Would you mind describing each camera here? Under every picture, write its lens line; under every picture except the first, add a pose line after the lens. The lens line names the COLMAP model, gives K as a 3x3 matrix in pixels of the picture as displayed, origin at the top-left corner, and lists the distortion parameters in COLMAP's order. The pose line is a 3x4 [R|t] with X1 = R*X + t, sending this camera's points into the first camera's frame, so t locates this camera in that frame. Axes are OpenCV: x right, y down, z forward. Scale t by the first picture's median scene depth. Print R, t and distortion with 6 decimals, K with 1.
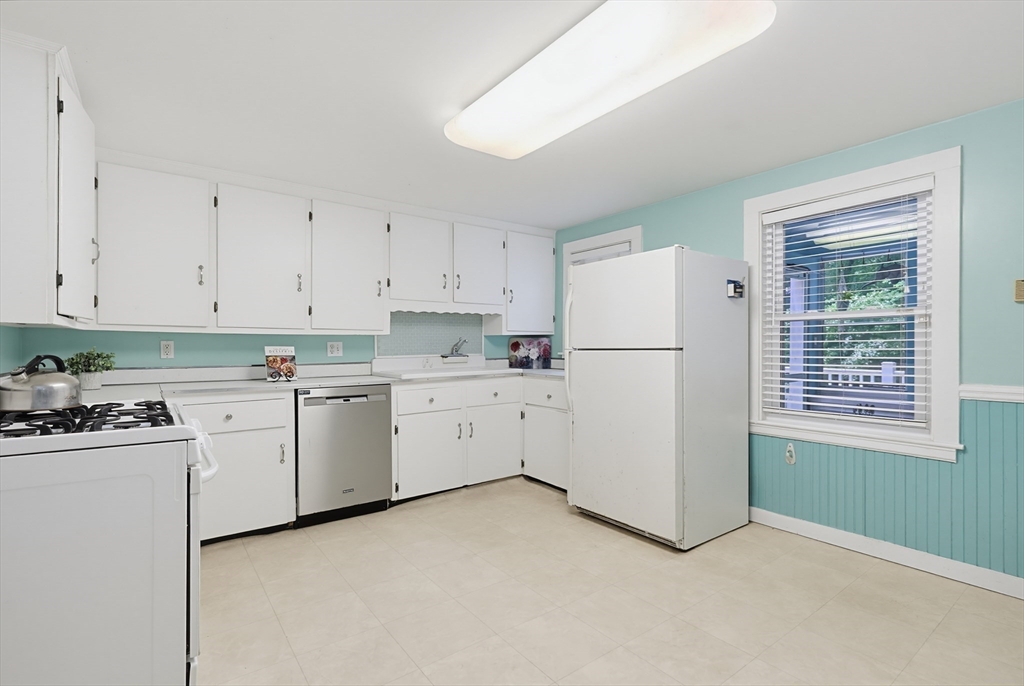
lens RADIAL K [[485.2, 0, 515.3], [0, 485.2, 348.6], [0, 0, 1]] dist [-0.003990, -0.001387]
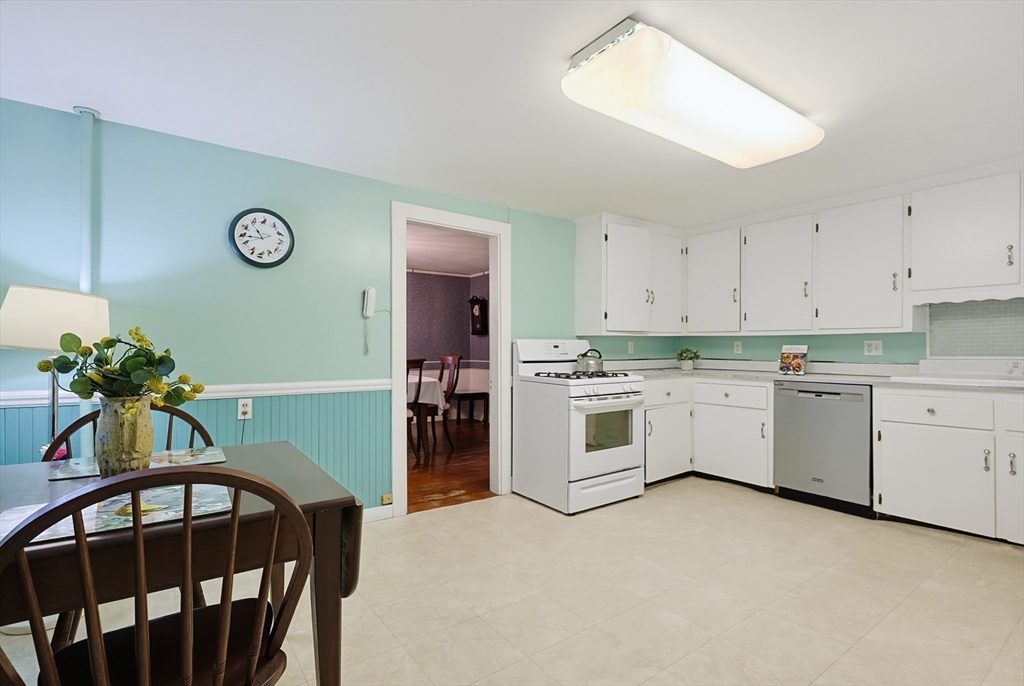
lens RADIAL K [[485.2, 0, 508.0], [0, 485.2, 346.1], [0, 0, 1]] dist [-0.003990, -0.001387]
pose [[-0.024063, 0.000869, -0.999710, 0.707096], [-0.003728, 0.999993, 0.000959, -0.001121], [0.999704, 0.003750, -0.024059, 0.325288]]
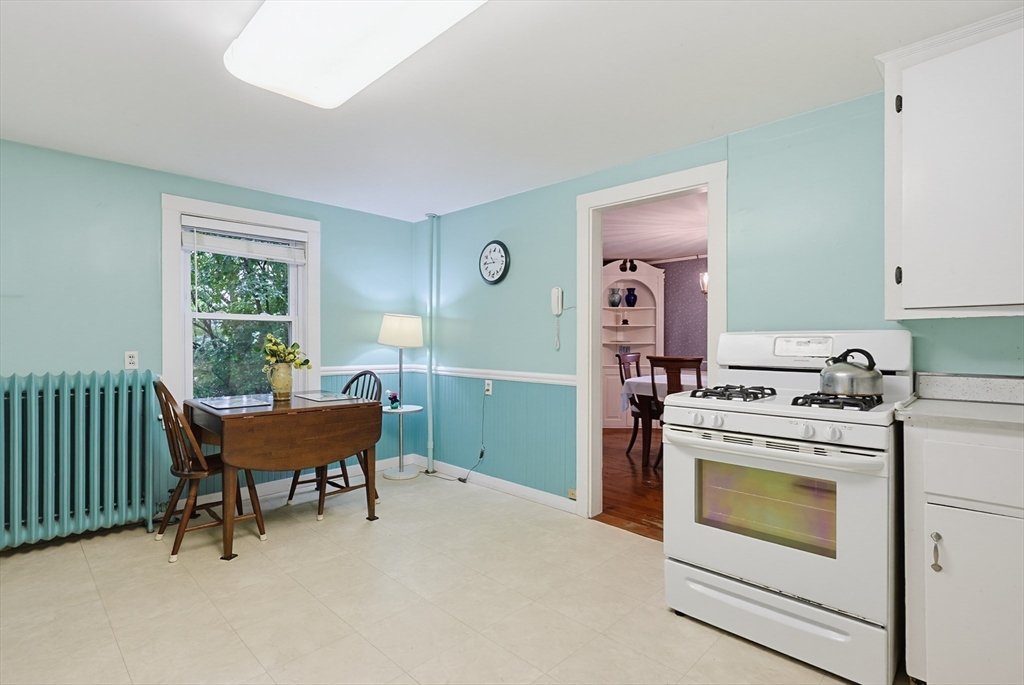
lens RADIAL K [[485.2, 0, 509.4], [0, 485.2, 348.0], [0, 0, 1]] dist [-0.003990, -0.001387]
pose [[-0.988215, -0.000358, -0.153074, 0.011618], [-0.002432, 0.999908, 0.013363, -0.000999], [0.153055, 0.013578, -0.988124, 1.013753]]
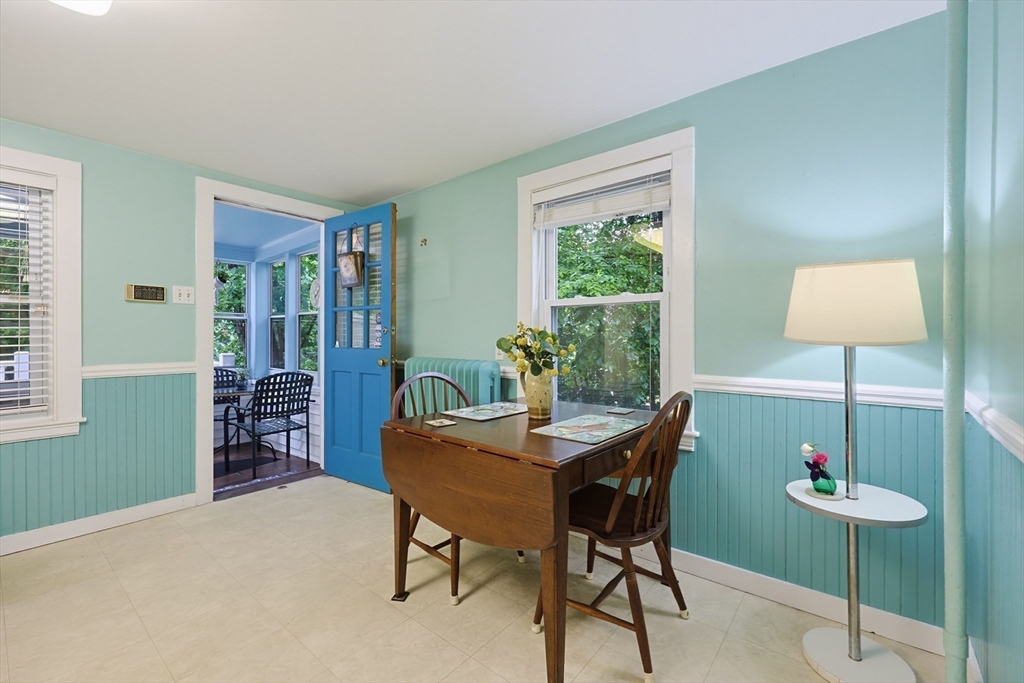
lens RADIAL K [[448.1, 0, 512.0], [0, 448.1, 337.8], [0, 0, 1]] dist [-0.003453, 0.000664]
pose [[-0.253334, 0.005223, 0.967365, -0.266238], [0.007801, 0.999964, -0.003356, 0.010787], [-0.967347, 0.006696, -0.253365, 0.180593]]
